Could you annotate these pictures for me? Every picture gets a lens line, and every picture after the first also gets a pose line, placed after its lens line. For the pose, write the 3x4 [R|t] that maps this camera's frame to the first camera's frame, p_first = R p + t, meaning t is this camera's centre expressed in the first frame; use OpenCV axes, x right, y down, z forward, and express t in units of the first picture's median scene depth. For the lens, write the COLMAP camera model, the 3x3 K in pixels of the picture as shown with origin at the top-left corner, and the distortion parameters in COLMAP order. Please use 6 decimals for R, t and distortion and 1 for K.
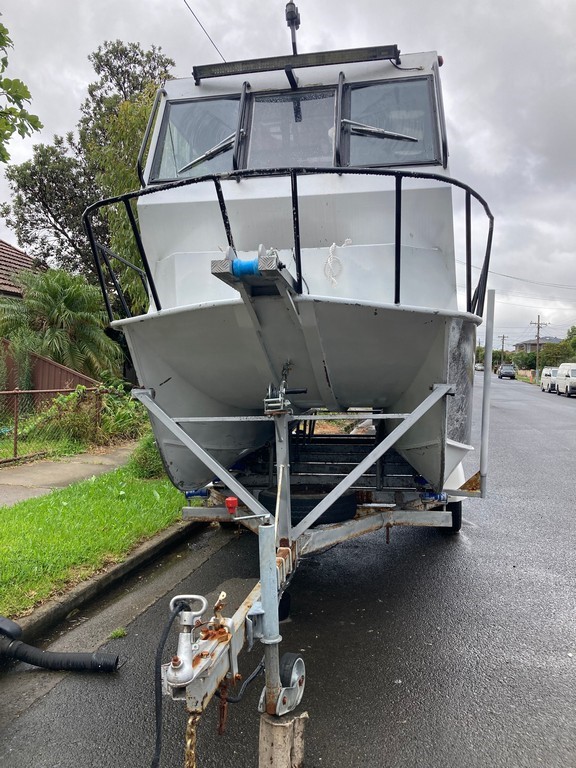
lens RADIAL K [[650.1, 0, 288.1], [0, 650.1, 371.7], [0, 0, 1]] dist [0.027130, -0.075932]
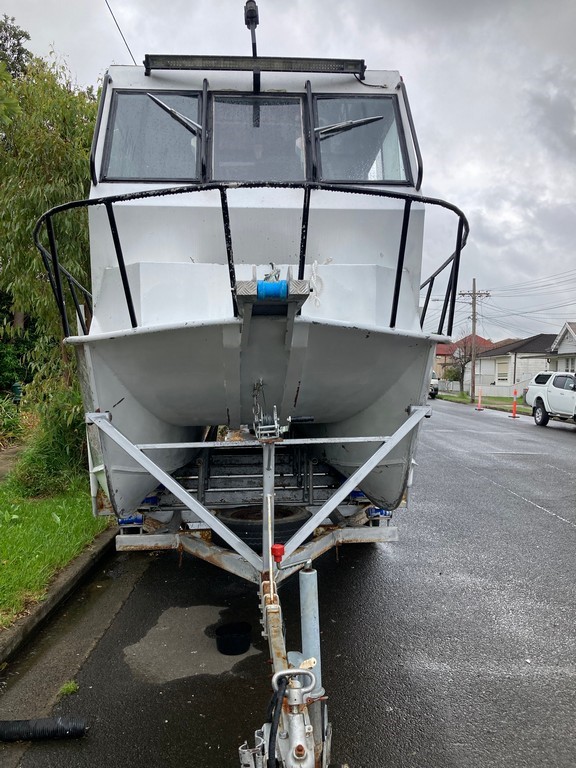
lens RADIAL K [[650.1, 0, 288.1], [0, 650.1, 371.7], [0, 0, 1]] dist [0.027130, -0.075932]
pose [[0.967964, 0.005799, 0.251020, -0.184693], [-0.007635, 0.999951, 0.006342, -0.034070], [-0.250971, -0.008056, 0.967961, 0.067561]]
